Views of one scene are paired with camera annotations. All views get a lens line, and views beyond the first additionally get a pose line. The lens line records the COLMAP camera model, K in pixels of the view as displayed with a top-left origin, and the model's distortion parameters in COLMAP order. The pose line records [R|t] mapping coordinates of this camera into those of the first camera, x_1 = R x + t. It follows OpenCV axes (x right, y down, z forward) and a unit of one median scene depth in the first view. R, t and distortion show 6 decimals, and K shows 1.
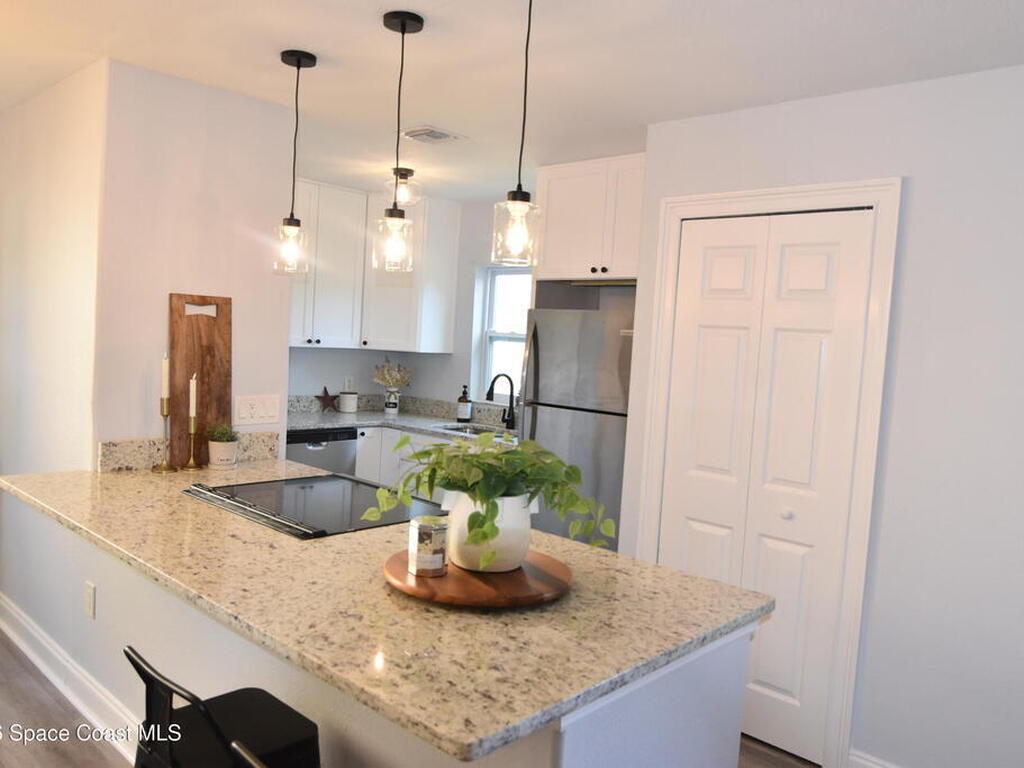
lens RADIAL K [[787.0, 0, 507.3], [0, 787.0, 385.0], [0, 0, 1]] dist [0.002885, -0.013675]
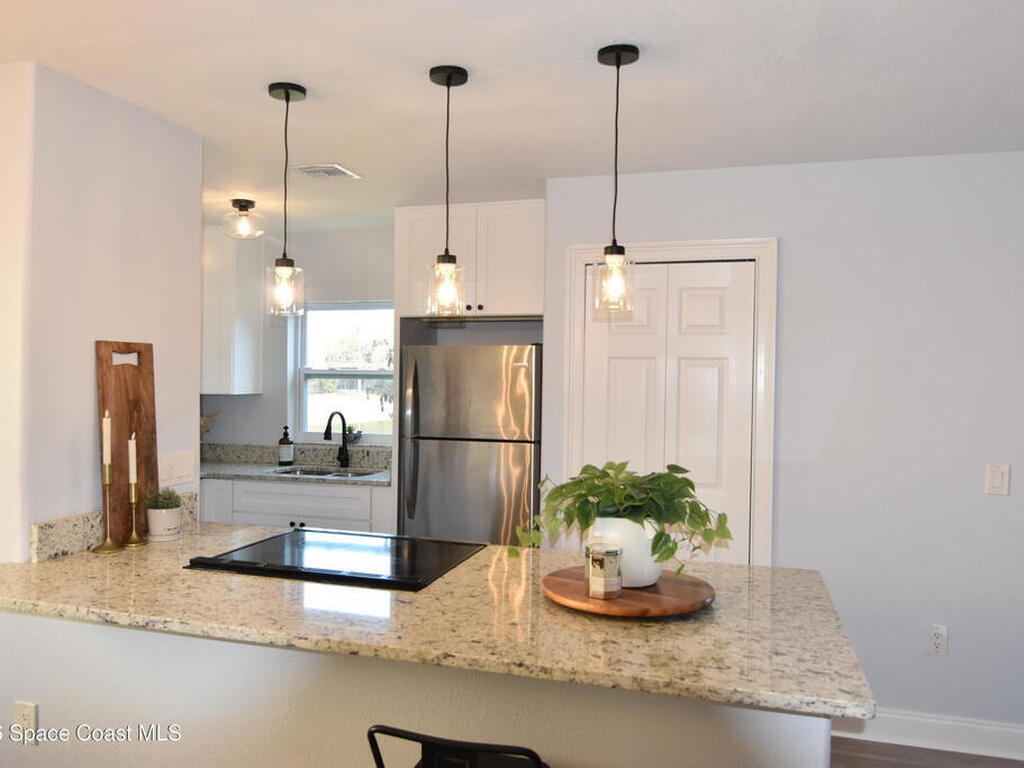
lens RADIAL K [[787.0, 0, 506.0], [0, 787.0, 386.3], [0, 0, 1]] dist [0.002885, -0.013675]
pose [[0.894081, -0.050335, 0.445068, -0.404281], [0.065336, 0.997693, -0.018417, -0.022295], [-0.443114, 0.045545, 0.895307, 0.044640]]
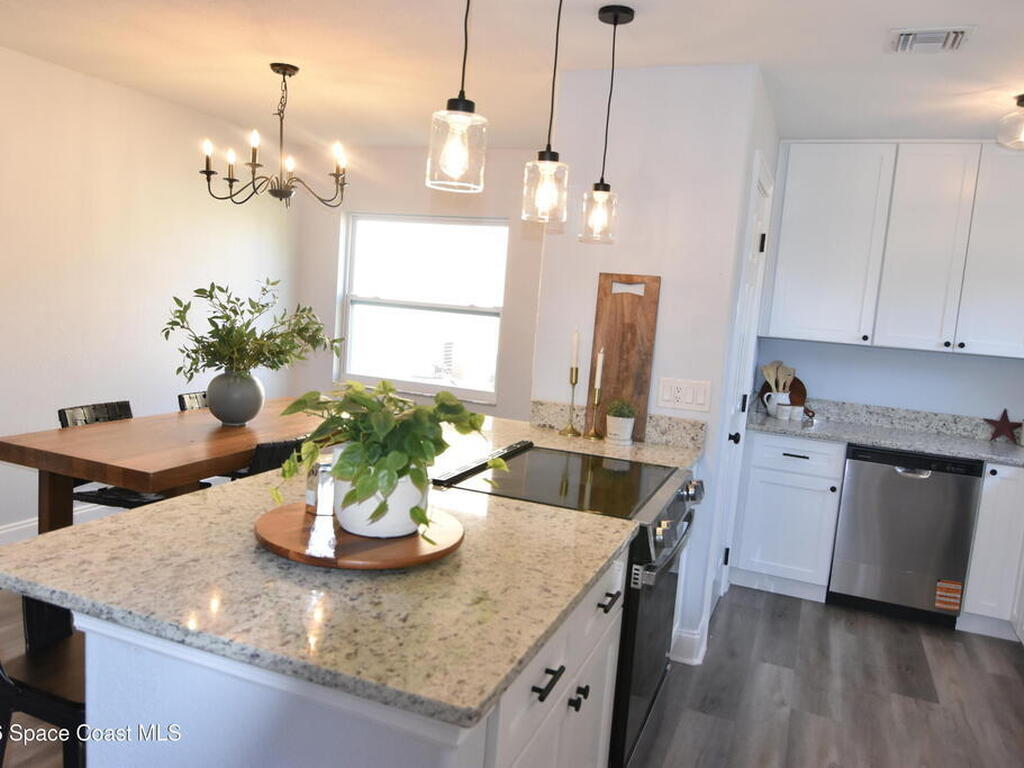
lens RADIAL K [[787.0, 0, 504.3], [0, 787.0, 385.2], [0, 0, 1]] dist [0.002885, -0.013675]
pose [[0.359929, 0.075819, -0.929894, 0.523978], [-0.113901, 0.992808, 0.036861, 0.010863], [0.926001, 0.092649, 0.365976, 0.488086]]
